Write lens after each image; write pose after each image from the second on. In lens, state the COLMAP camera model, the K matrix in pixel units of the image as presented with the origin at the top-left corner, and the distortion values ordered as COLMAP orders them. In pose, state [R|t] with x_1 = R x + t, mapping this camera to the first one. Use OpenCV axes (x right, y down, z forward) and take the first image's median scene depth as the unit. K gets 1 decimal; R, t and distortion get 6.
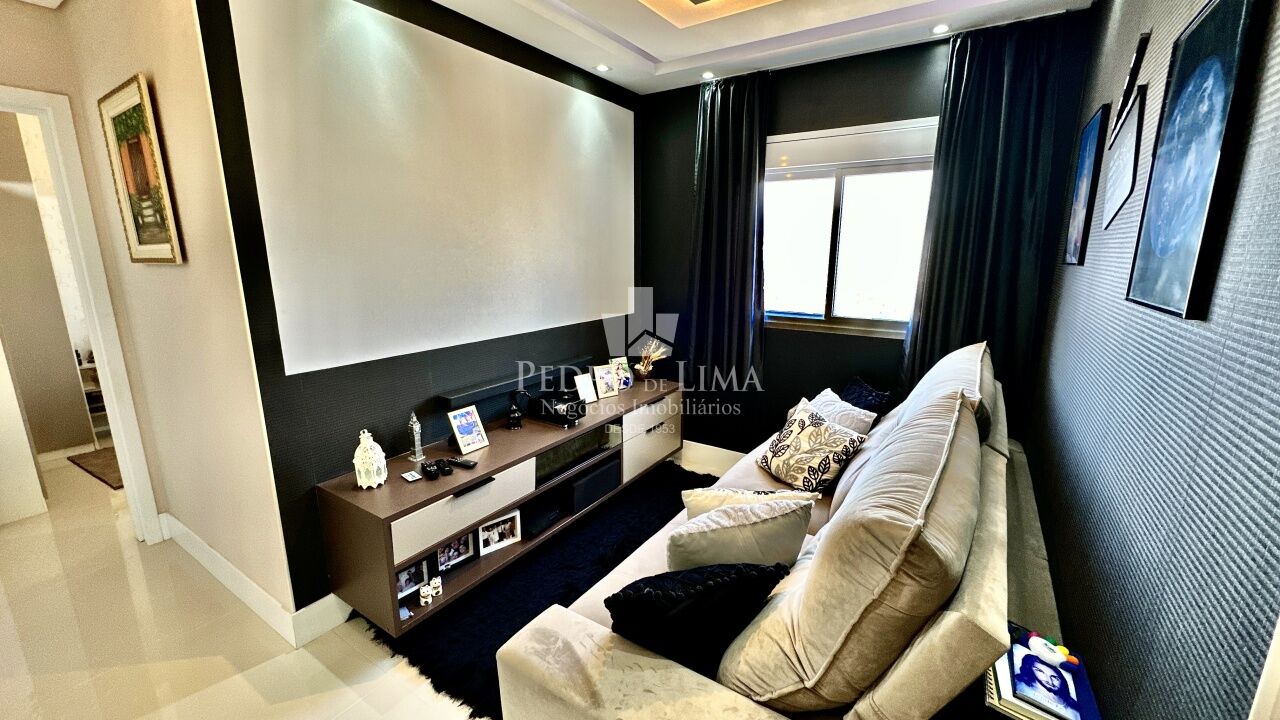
lens RADIAL K [[509.8, 0, 637.1], [0, 509.8, 361.7], [0, 0, 1]] dist [-0.004646, 0.000691]
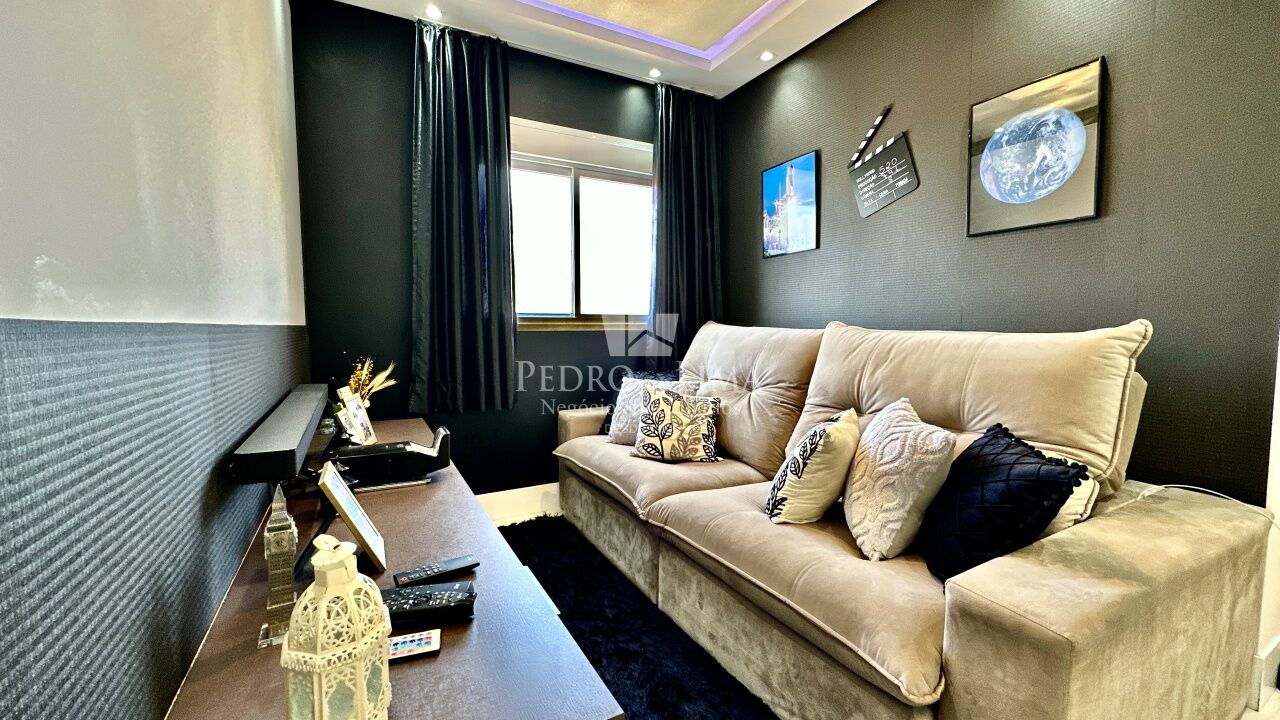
lens RADIAL K [[509.8, 0, 641.0], [0, 509.8, 362.8], [0, 0, 1]] dist [-0.004646, 0.000691]
pose [[0.463277, -0.066056, 0.883748, -0.555385], [0.193376, 0.980723, -0.028067, 0.066796], [-0.864858, 0.183899, 0.467120, 0.566618]]
